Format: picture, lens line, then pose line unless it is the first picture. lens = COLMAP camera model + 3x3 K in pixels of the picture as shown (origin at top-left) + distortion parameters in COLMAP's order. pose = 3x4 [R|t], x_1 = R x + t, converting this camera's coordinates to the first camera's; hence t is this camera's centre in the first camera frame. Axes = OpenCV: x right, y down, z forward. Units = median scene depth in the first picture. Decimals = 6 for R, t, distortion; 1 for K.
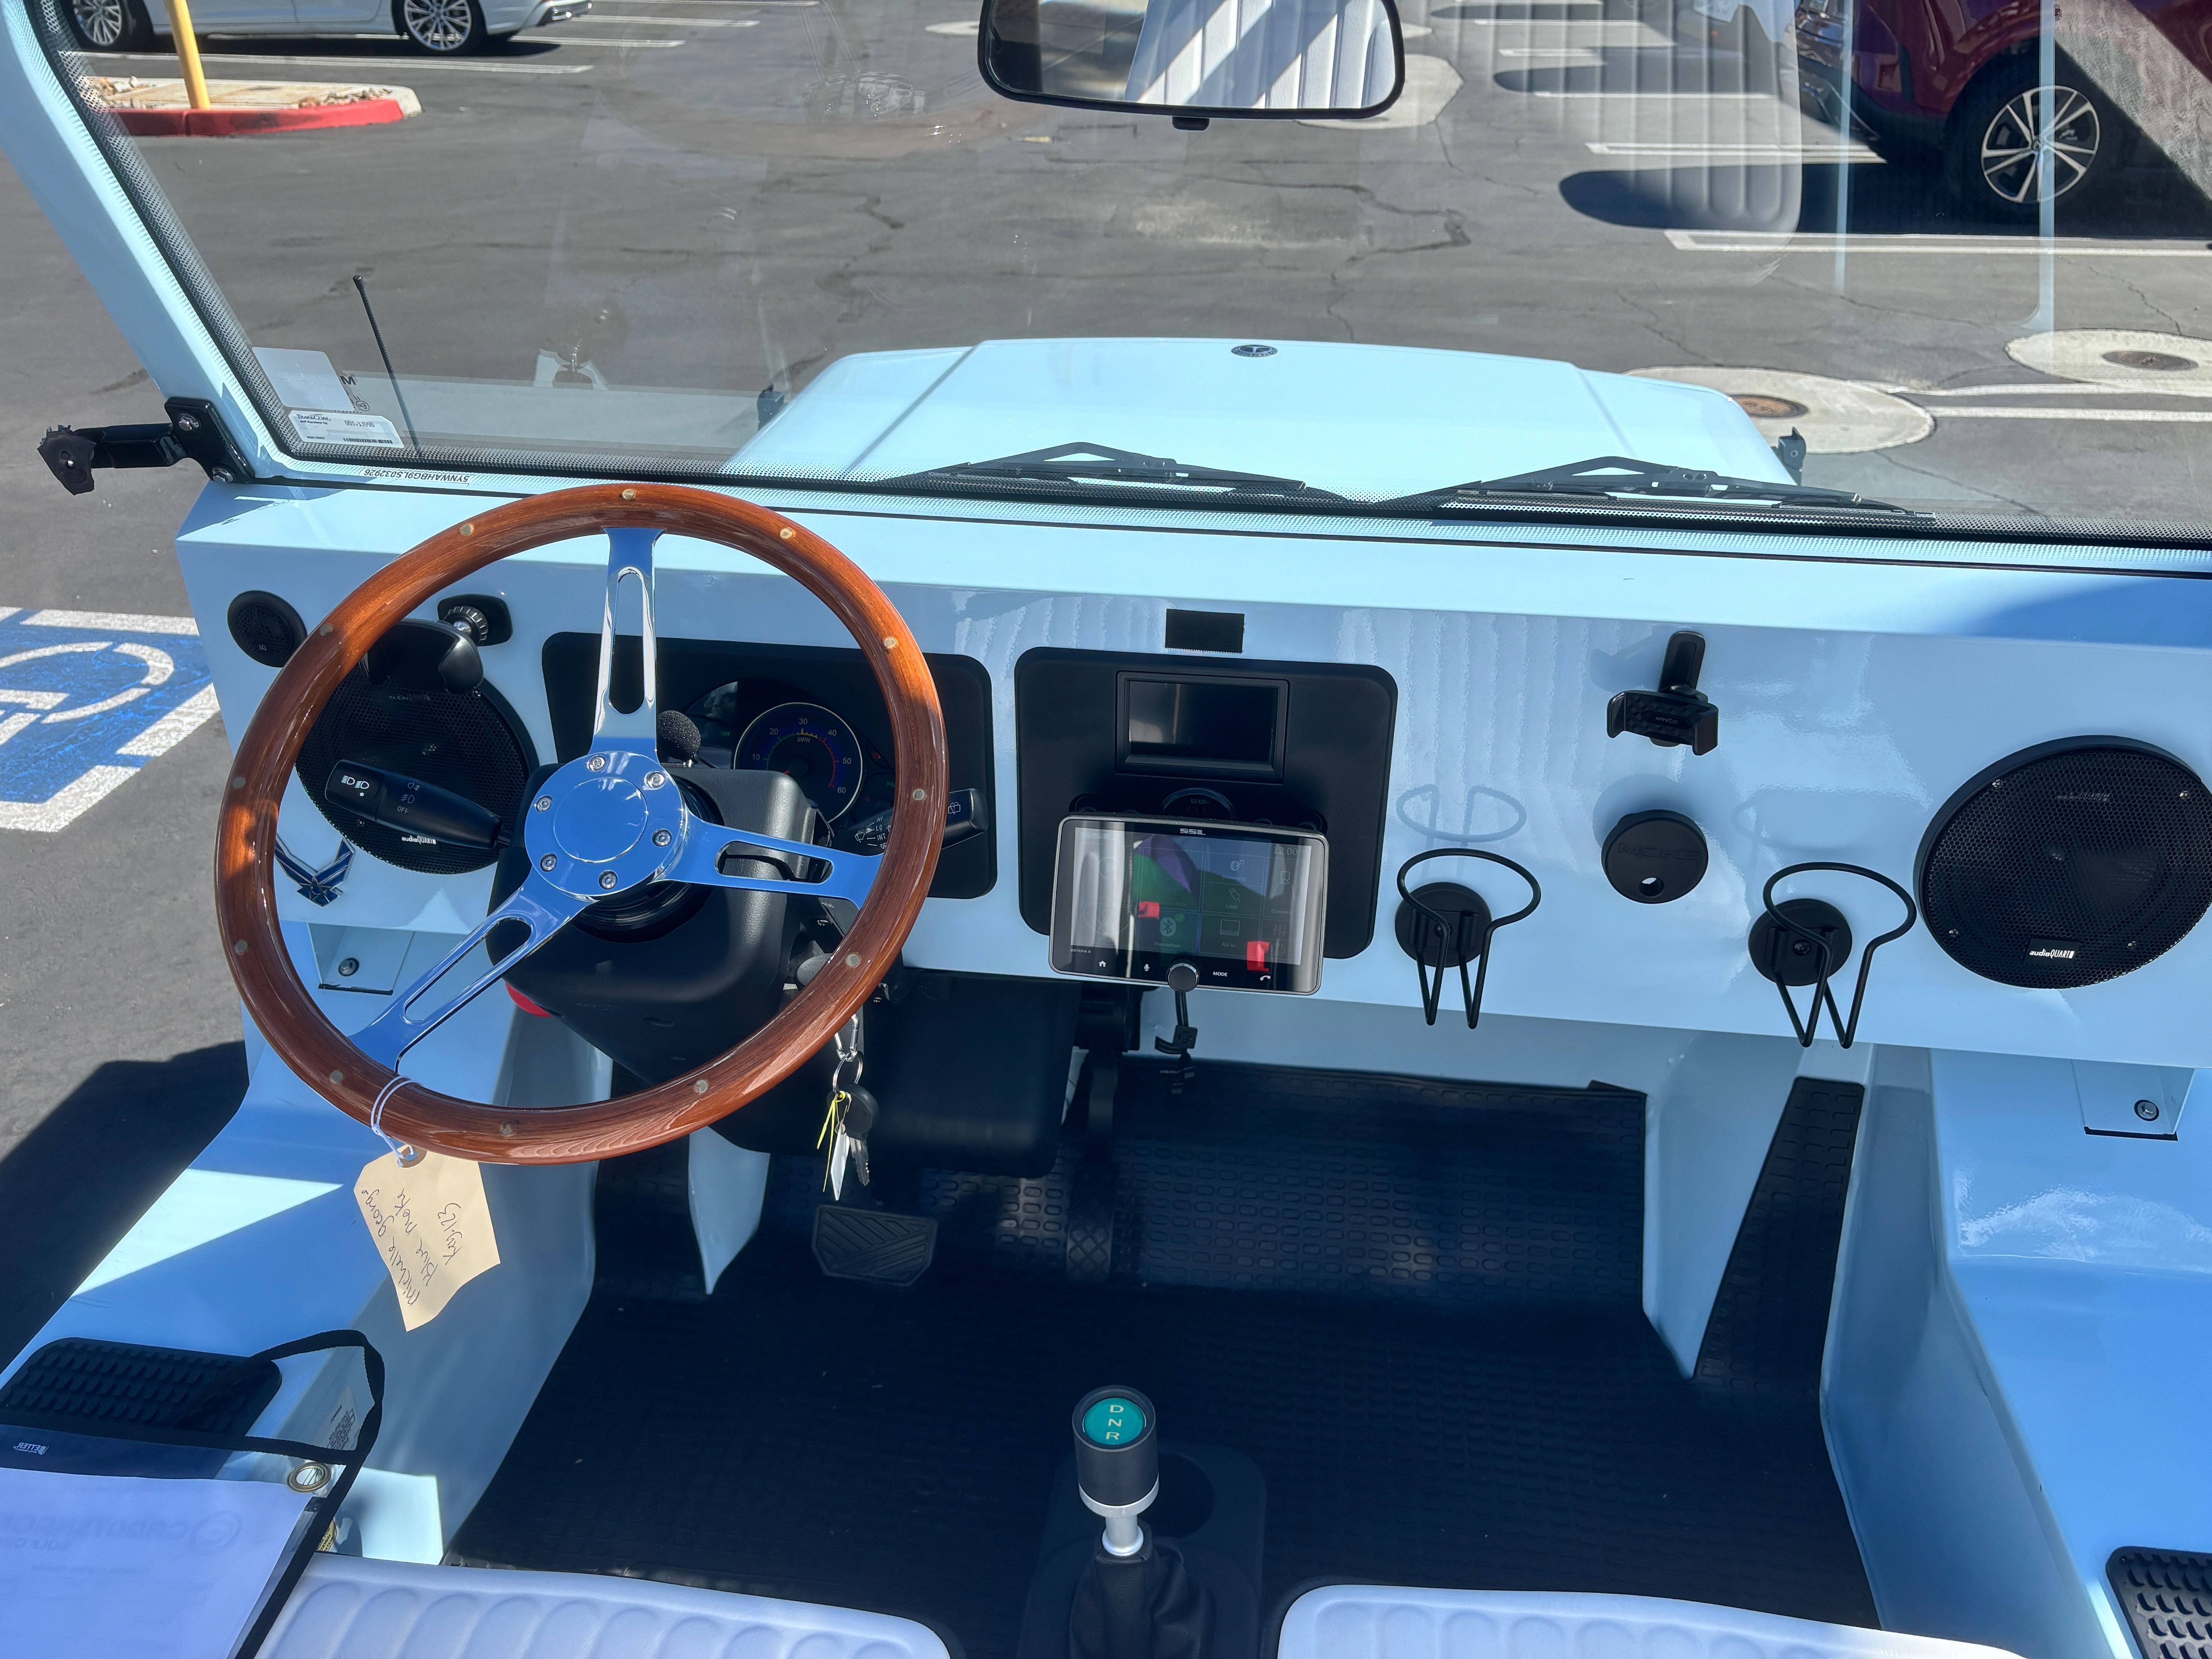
lens RADIAL K [[1639.6, 0, 1127.5], [0, 1639.6, 823.6], [0, 0, 1]] dist [0.071423, -0.075399]
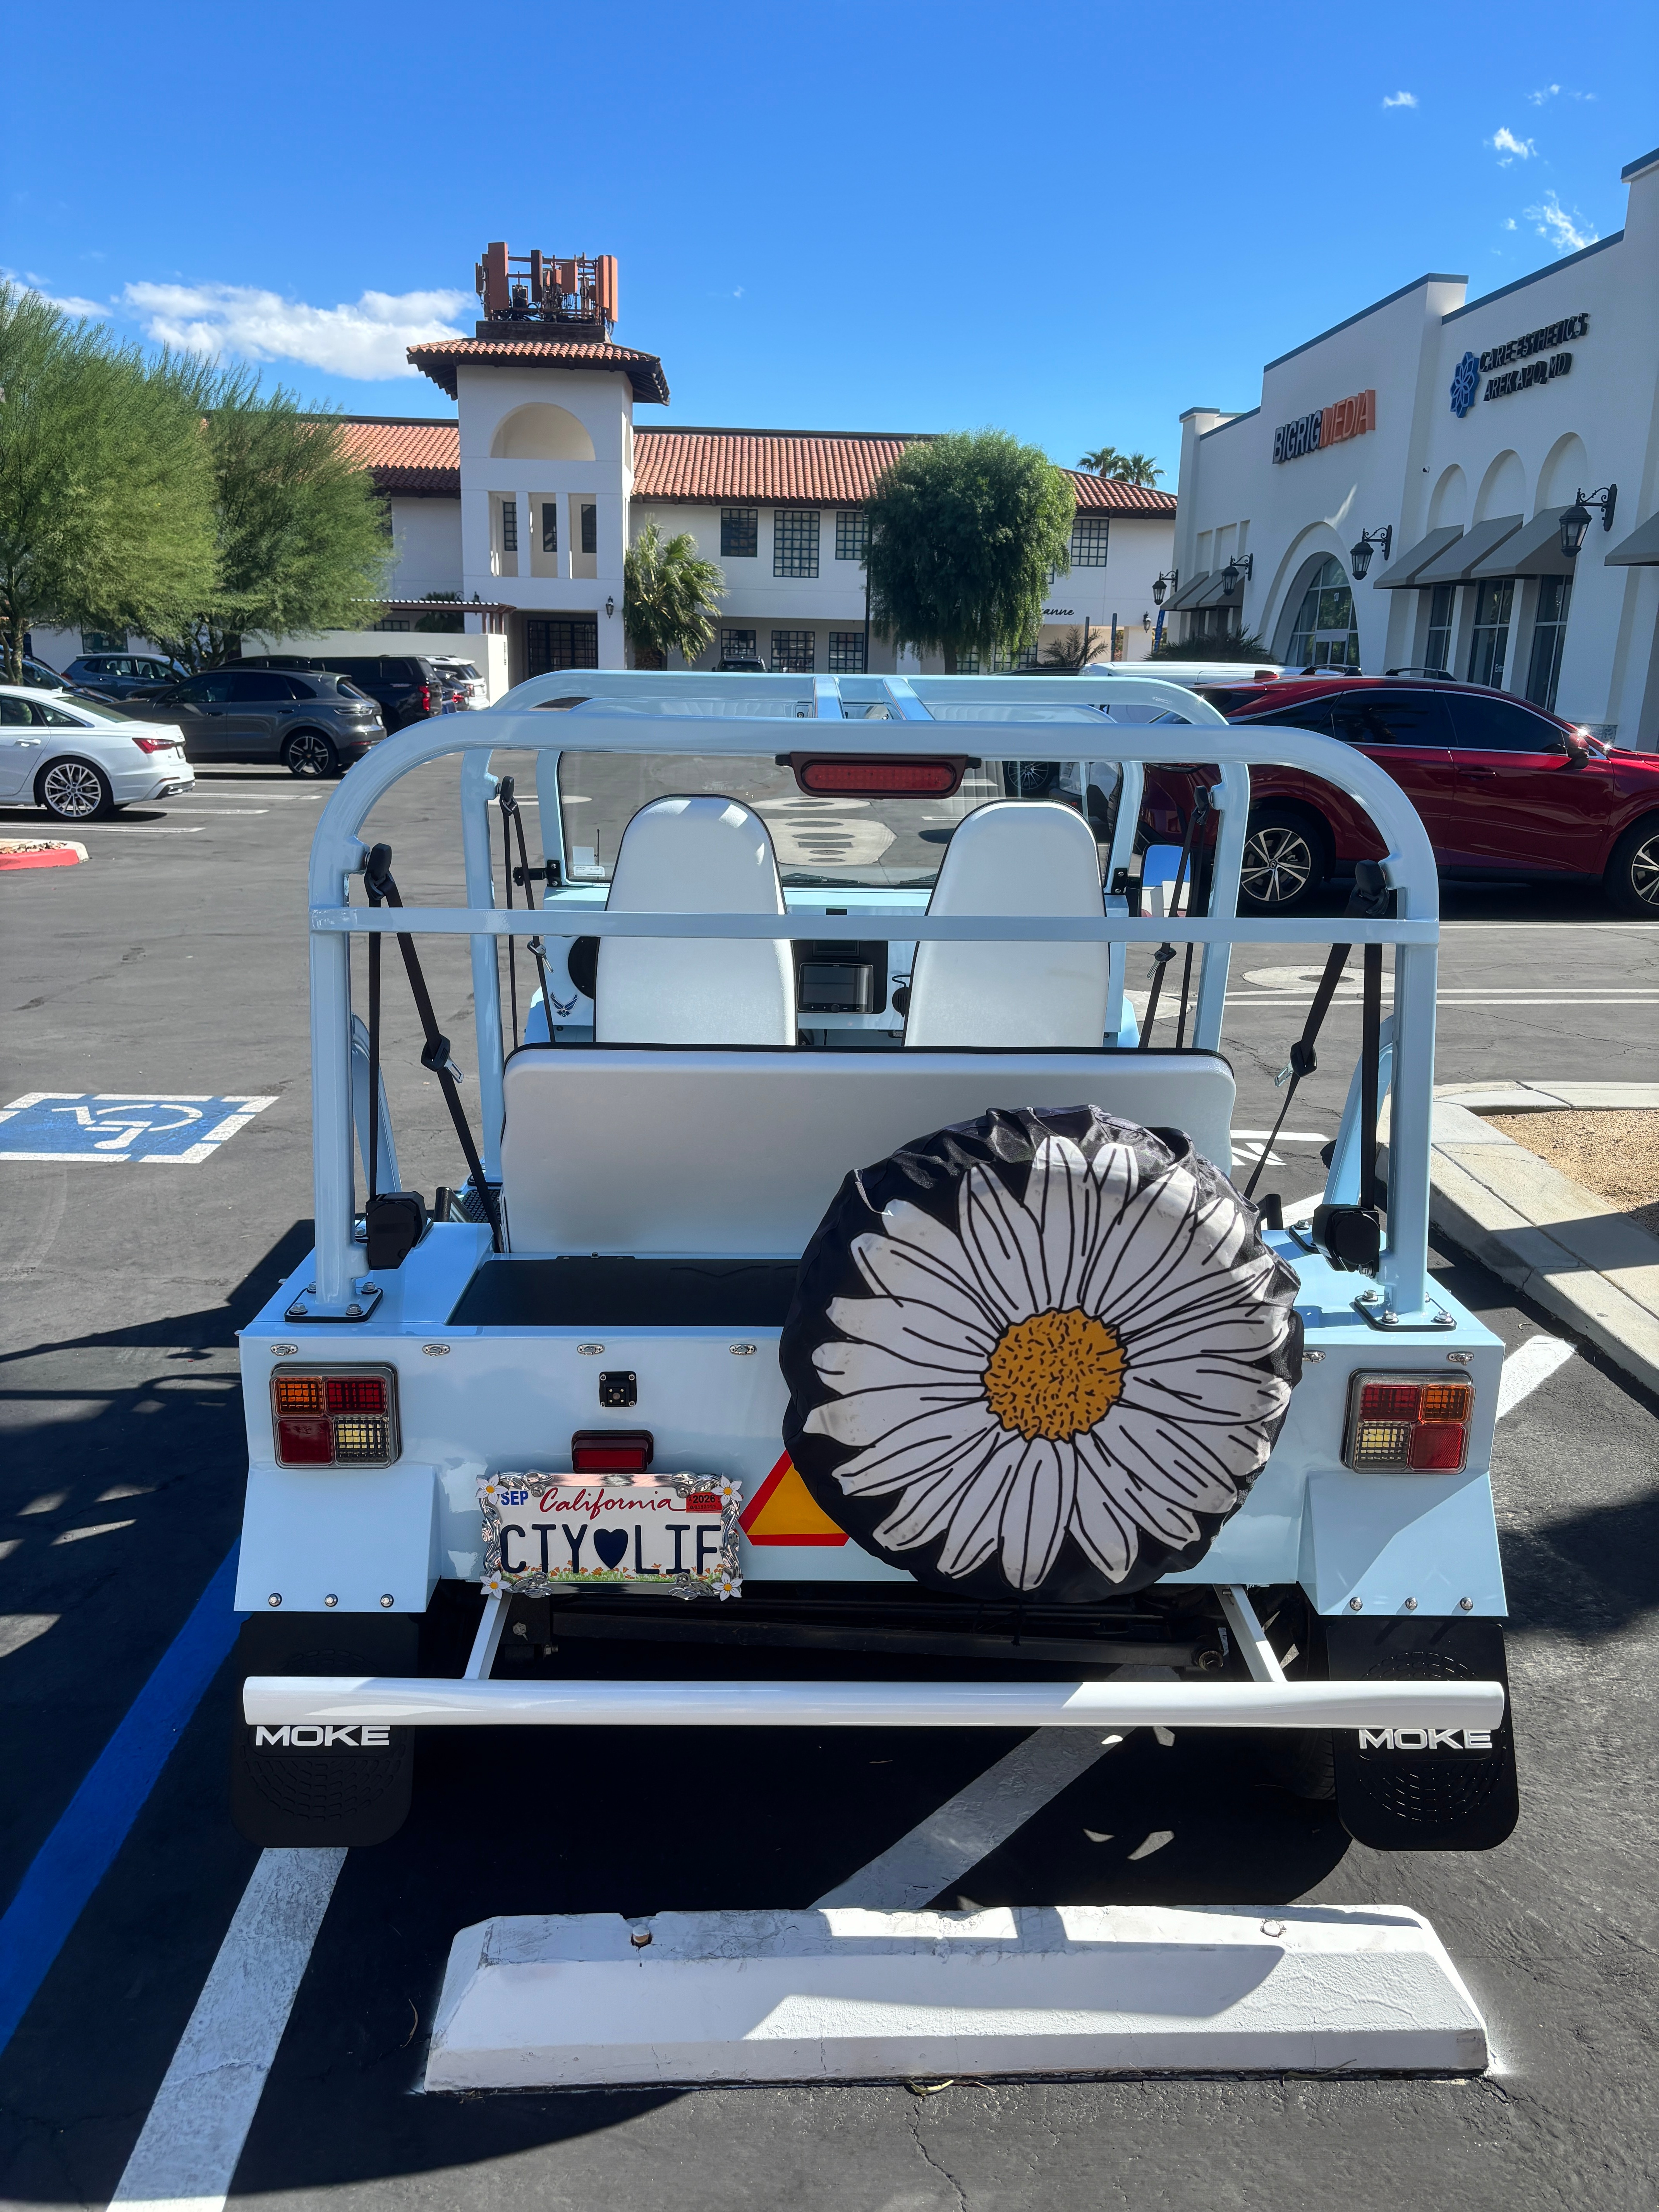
lens RADIAL K [[1639.6, 0, 829.5], [0, 1639.6, 1106.0], [0, 0, 1]] dist [0.071423, -0.075399]
pose [[0.990031, -0.028428, 0.137952, -0.047140], [0.063899, 0.963482, -0.260037, 0.123061], [-0.125522, 0.266259, 0.955694, -0.236129]]
